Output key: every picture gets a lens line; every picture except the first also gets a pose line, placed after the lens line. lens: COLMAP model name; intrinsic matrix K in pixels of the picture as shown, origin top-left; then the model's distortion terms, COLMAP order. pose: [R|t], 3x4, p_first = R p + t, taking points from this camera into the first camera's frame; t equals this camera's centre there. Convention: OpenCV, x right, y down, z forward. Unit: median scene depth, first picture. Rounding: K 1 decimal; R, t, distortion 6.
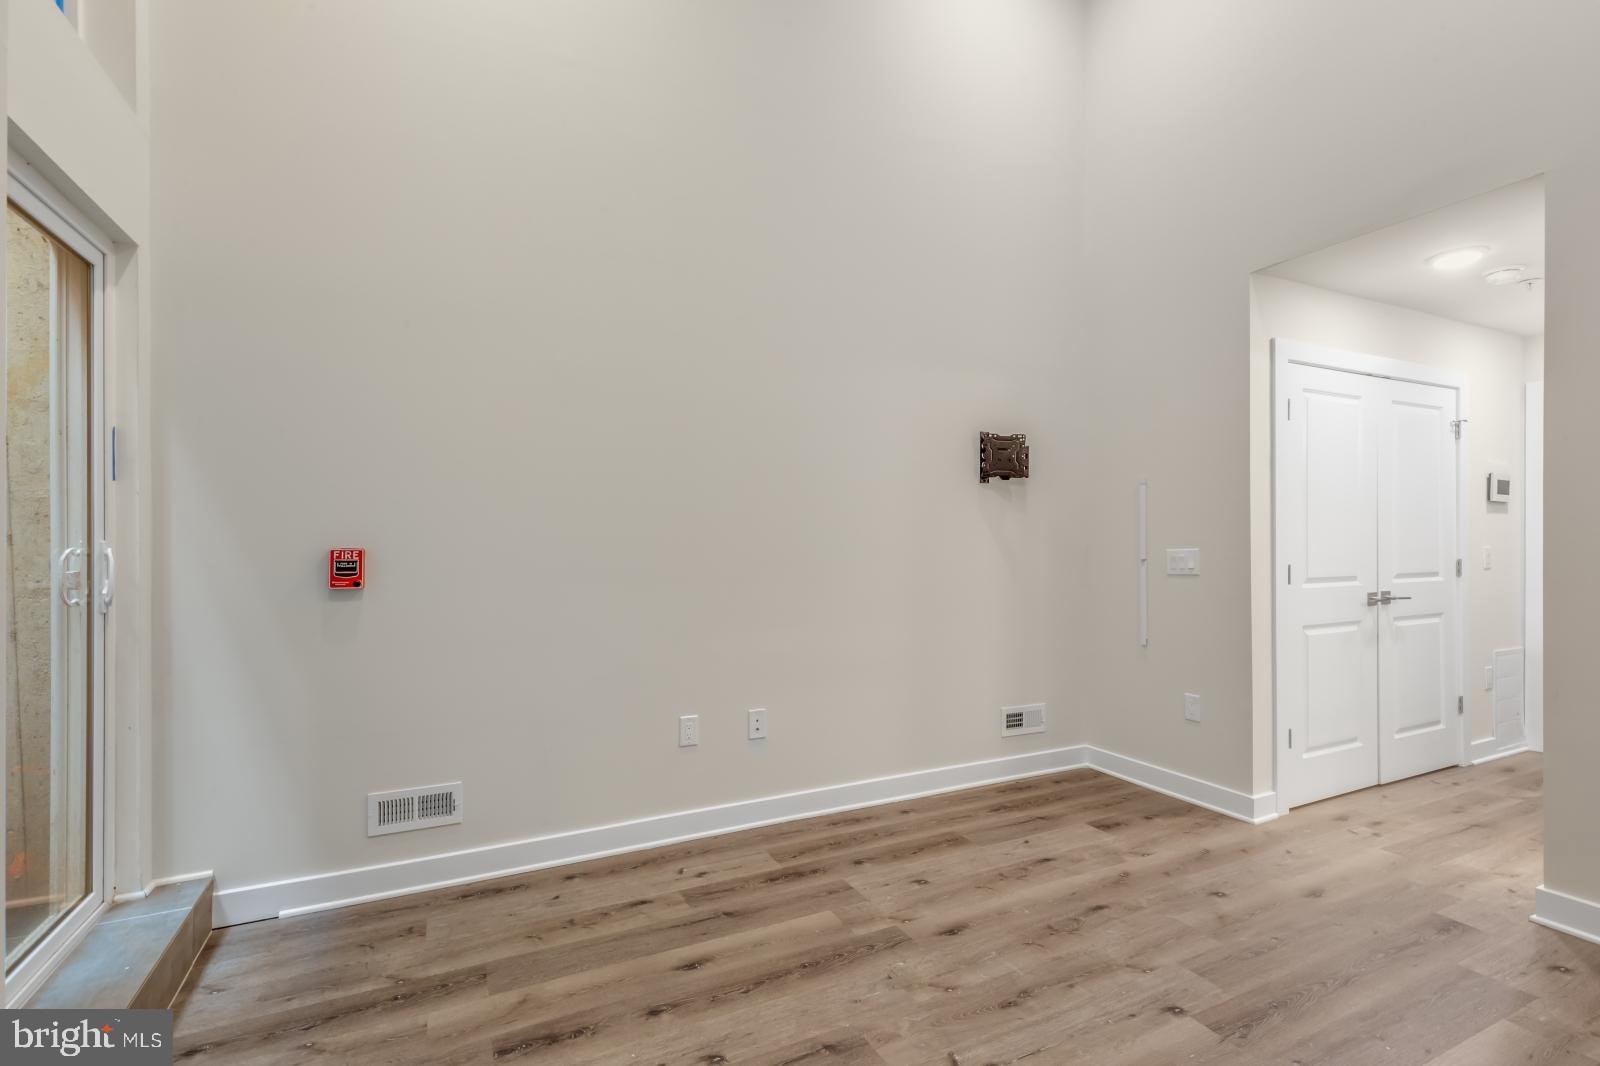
lens RADIAL K [[765.0, 0, 800.0], [0, 765.0, 533.0], [0, 0, 1]] dist [0.006888, 0.000223]
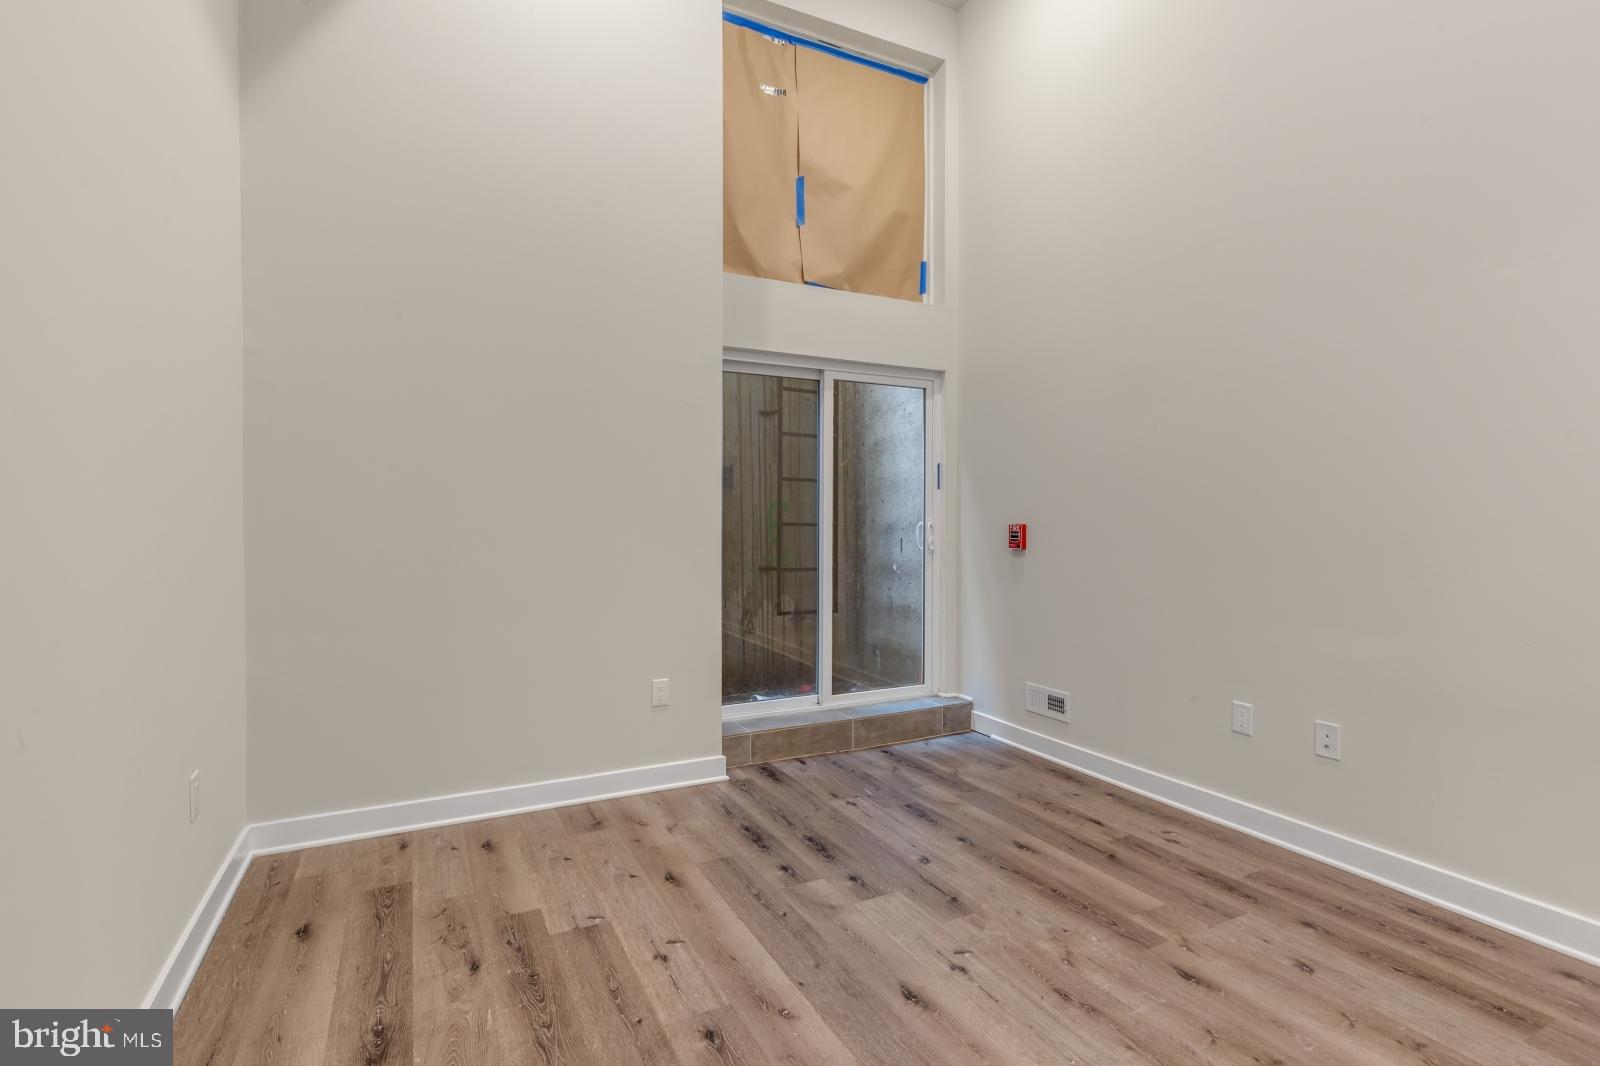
lens RADIAL K [[770.9, 0, 767.9], [0, 770.9, 510.1], [0, 0, 1]] dist [0.002050, 0.000643]
pose [[-0.030874, -0.011279, -0.999460, 0.980309], [0.005174, 0.999921, -0.011444, 0.006997], [0.999510, -0.005525, -0.030814, 0.509511]]
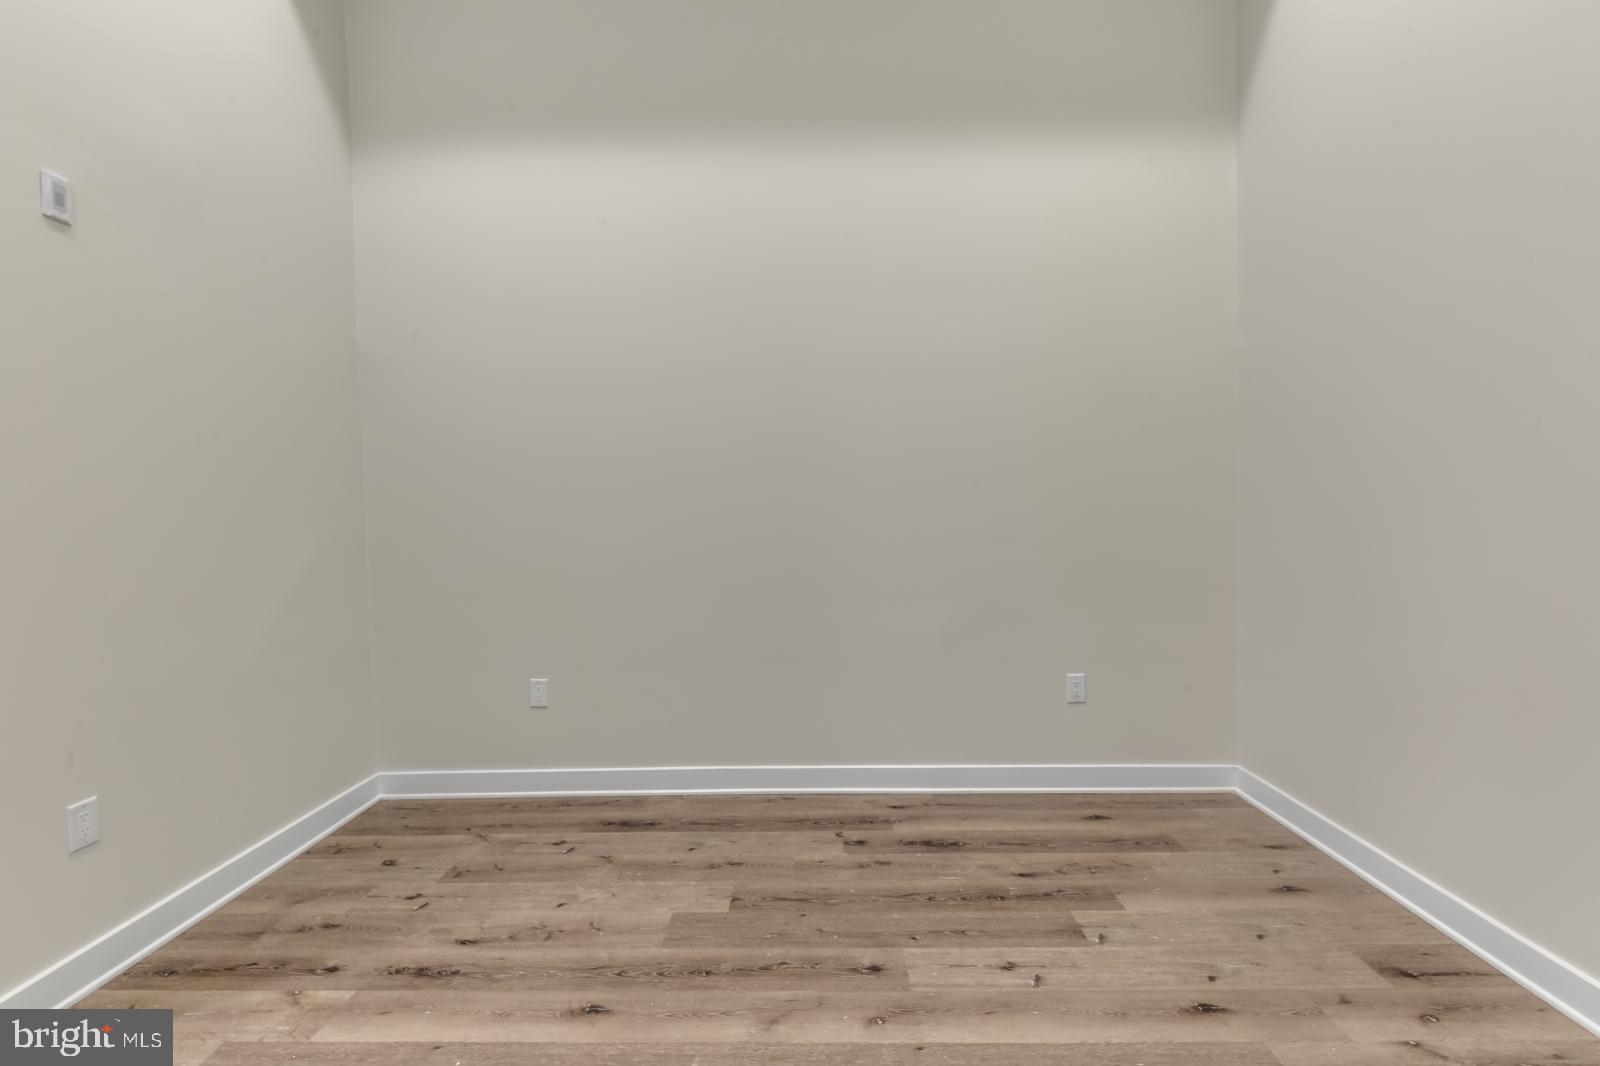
lens RADIAL K [[687.9, 0, 789.8], [0, 687.9, 566.4], [0, 0, 1]] dist [-0.001444, -0.000454]
pose [[-0.874194, -0.015684, 0.485323, 0.008891], [0.022459, 0.997103, 0.072677, 0.008352], [-0.485057, 0.074434, -0.871309, 1.065508]]
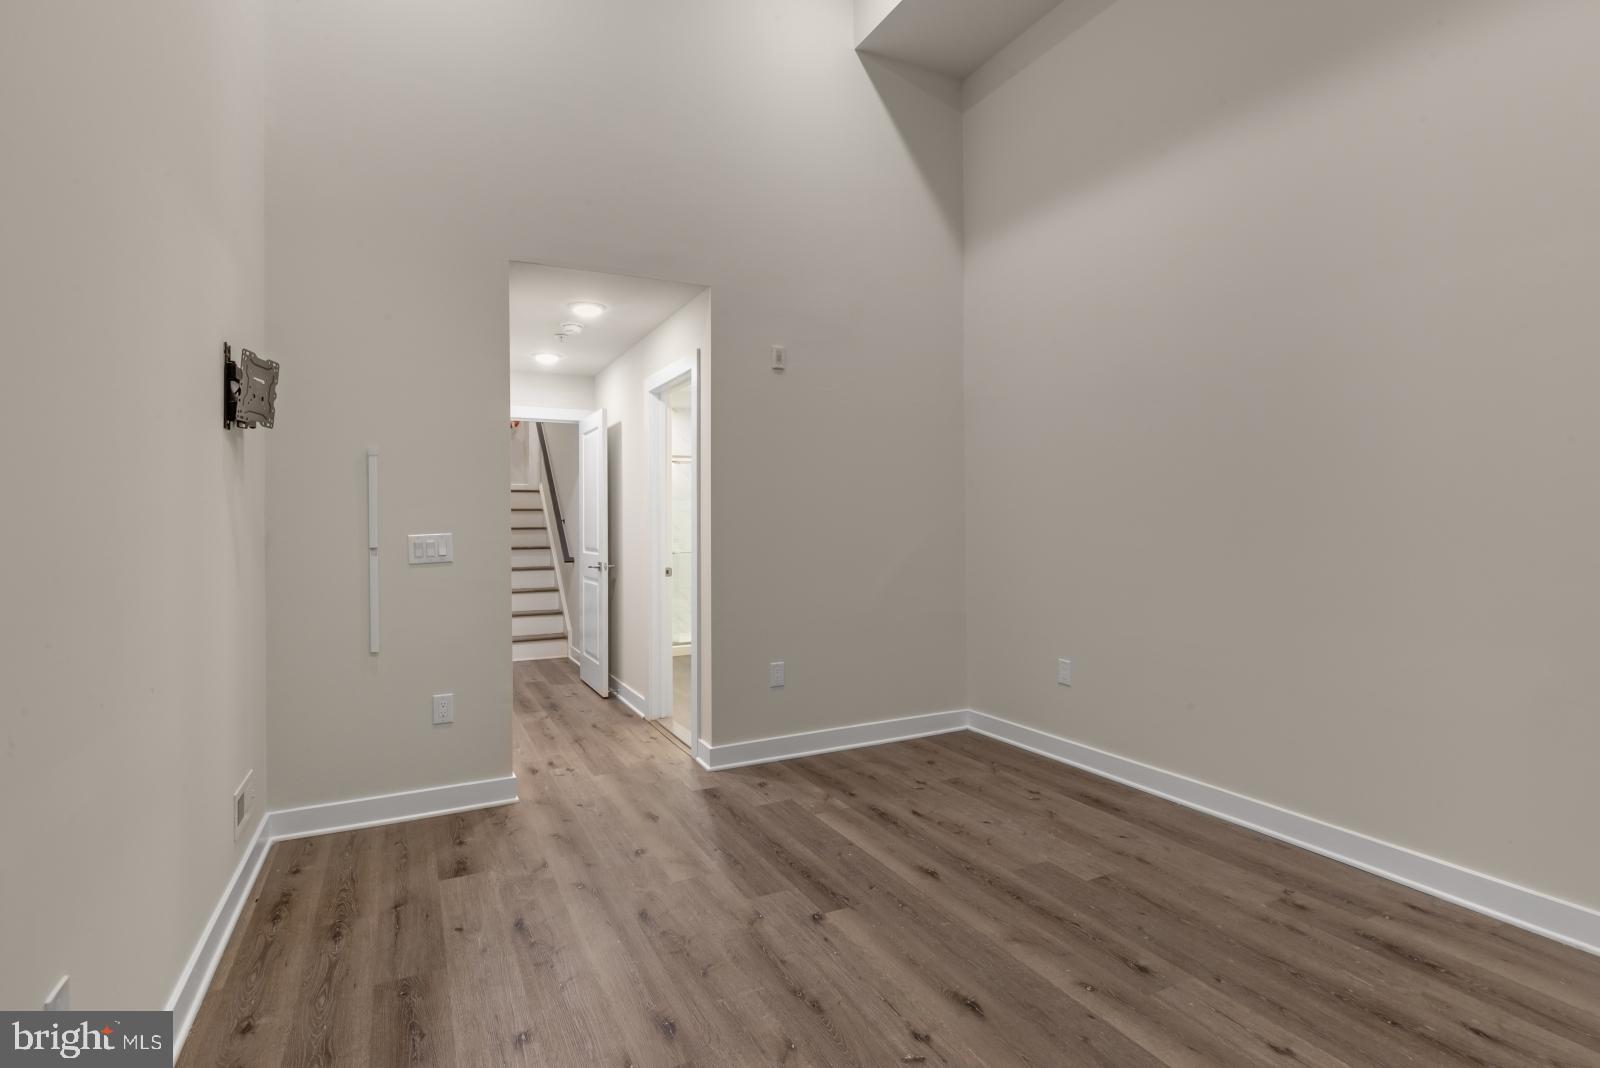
lens RADIAL K [[743.9, 0, 800.0], [0, 743.9, 534.0], [0, 0, 1]] dist [-0.003021, -0.000030]
pose [[-0.008939, -0.011130, 0.999898, -0.490813], [0.002852, 0.999934, 0.011156, 0.017387], [-0.999956, 0.002952, -0.008907, 0.793023]]
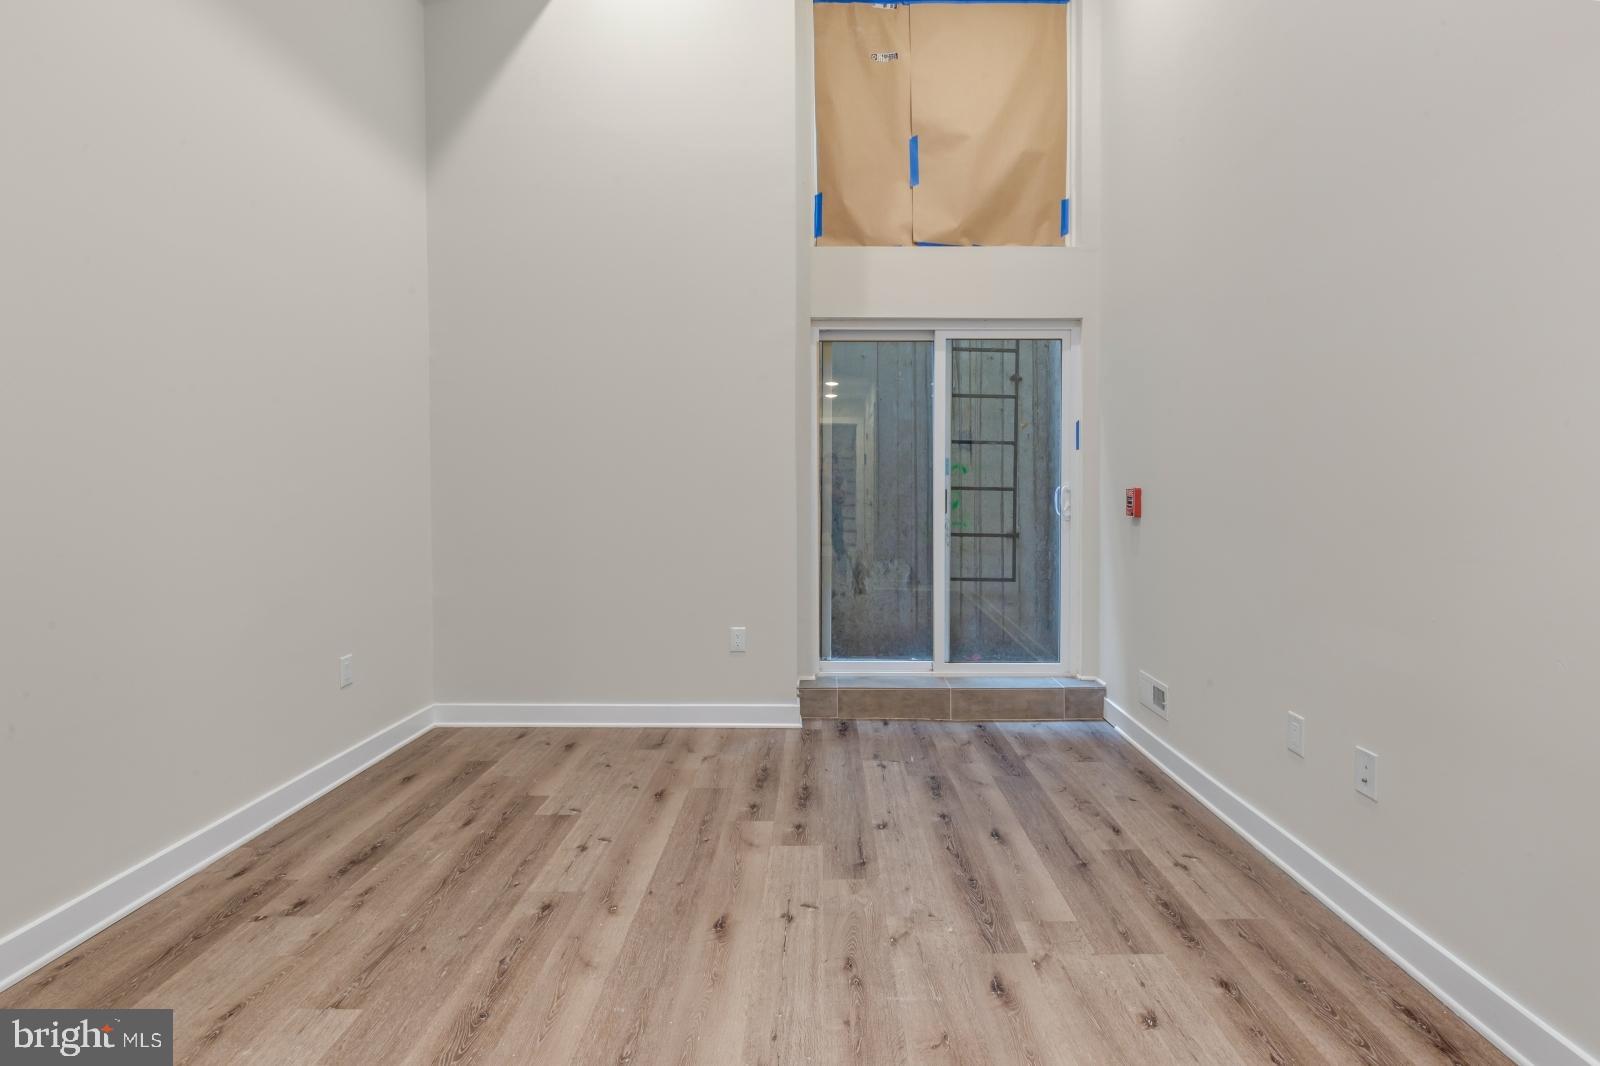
lens RADIAL K [[773.7, 0, 798.6], [0, 773.7, 479.7], [0, 0, 1]] dist [0.002283, 0.000192]
pose [[-0.480765, -0.004593, -0.876837, 0.890706], [0.003549, 0.999968, -0.007184, 0.012672], [0.876842, -0.006565, -0.480733, 1.091876]]
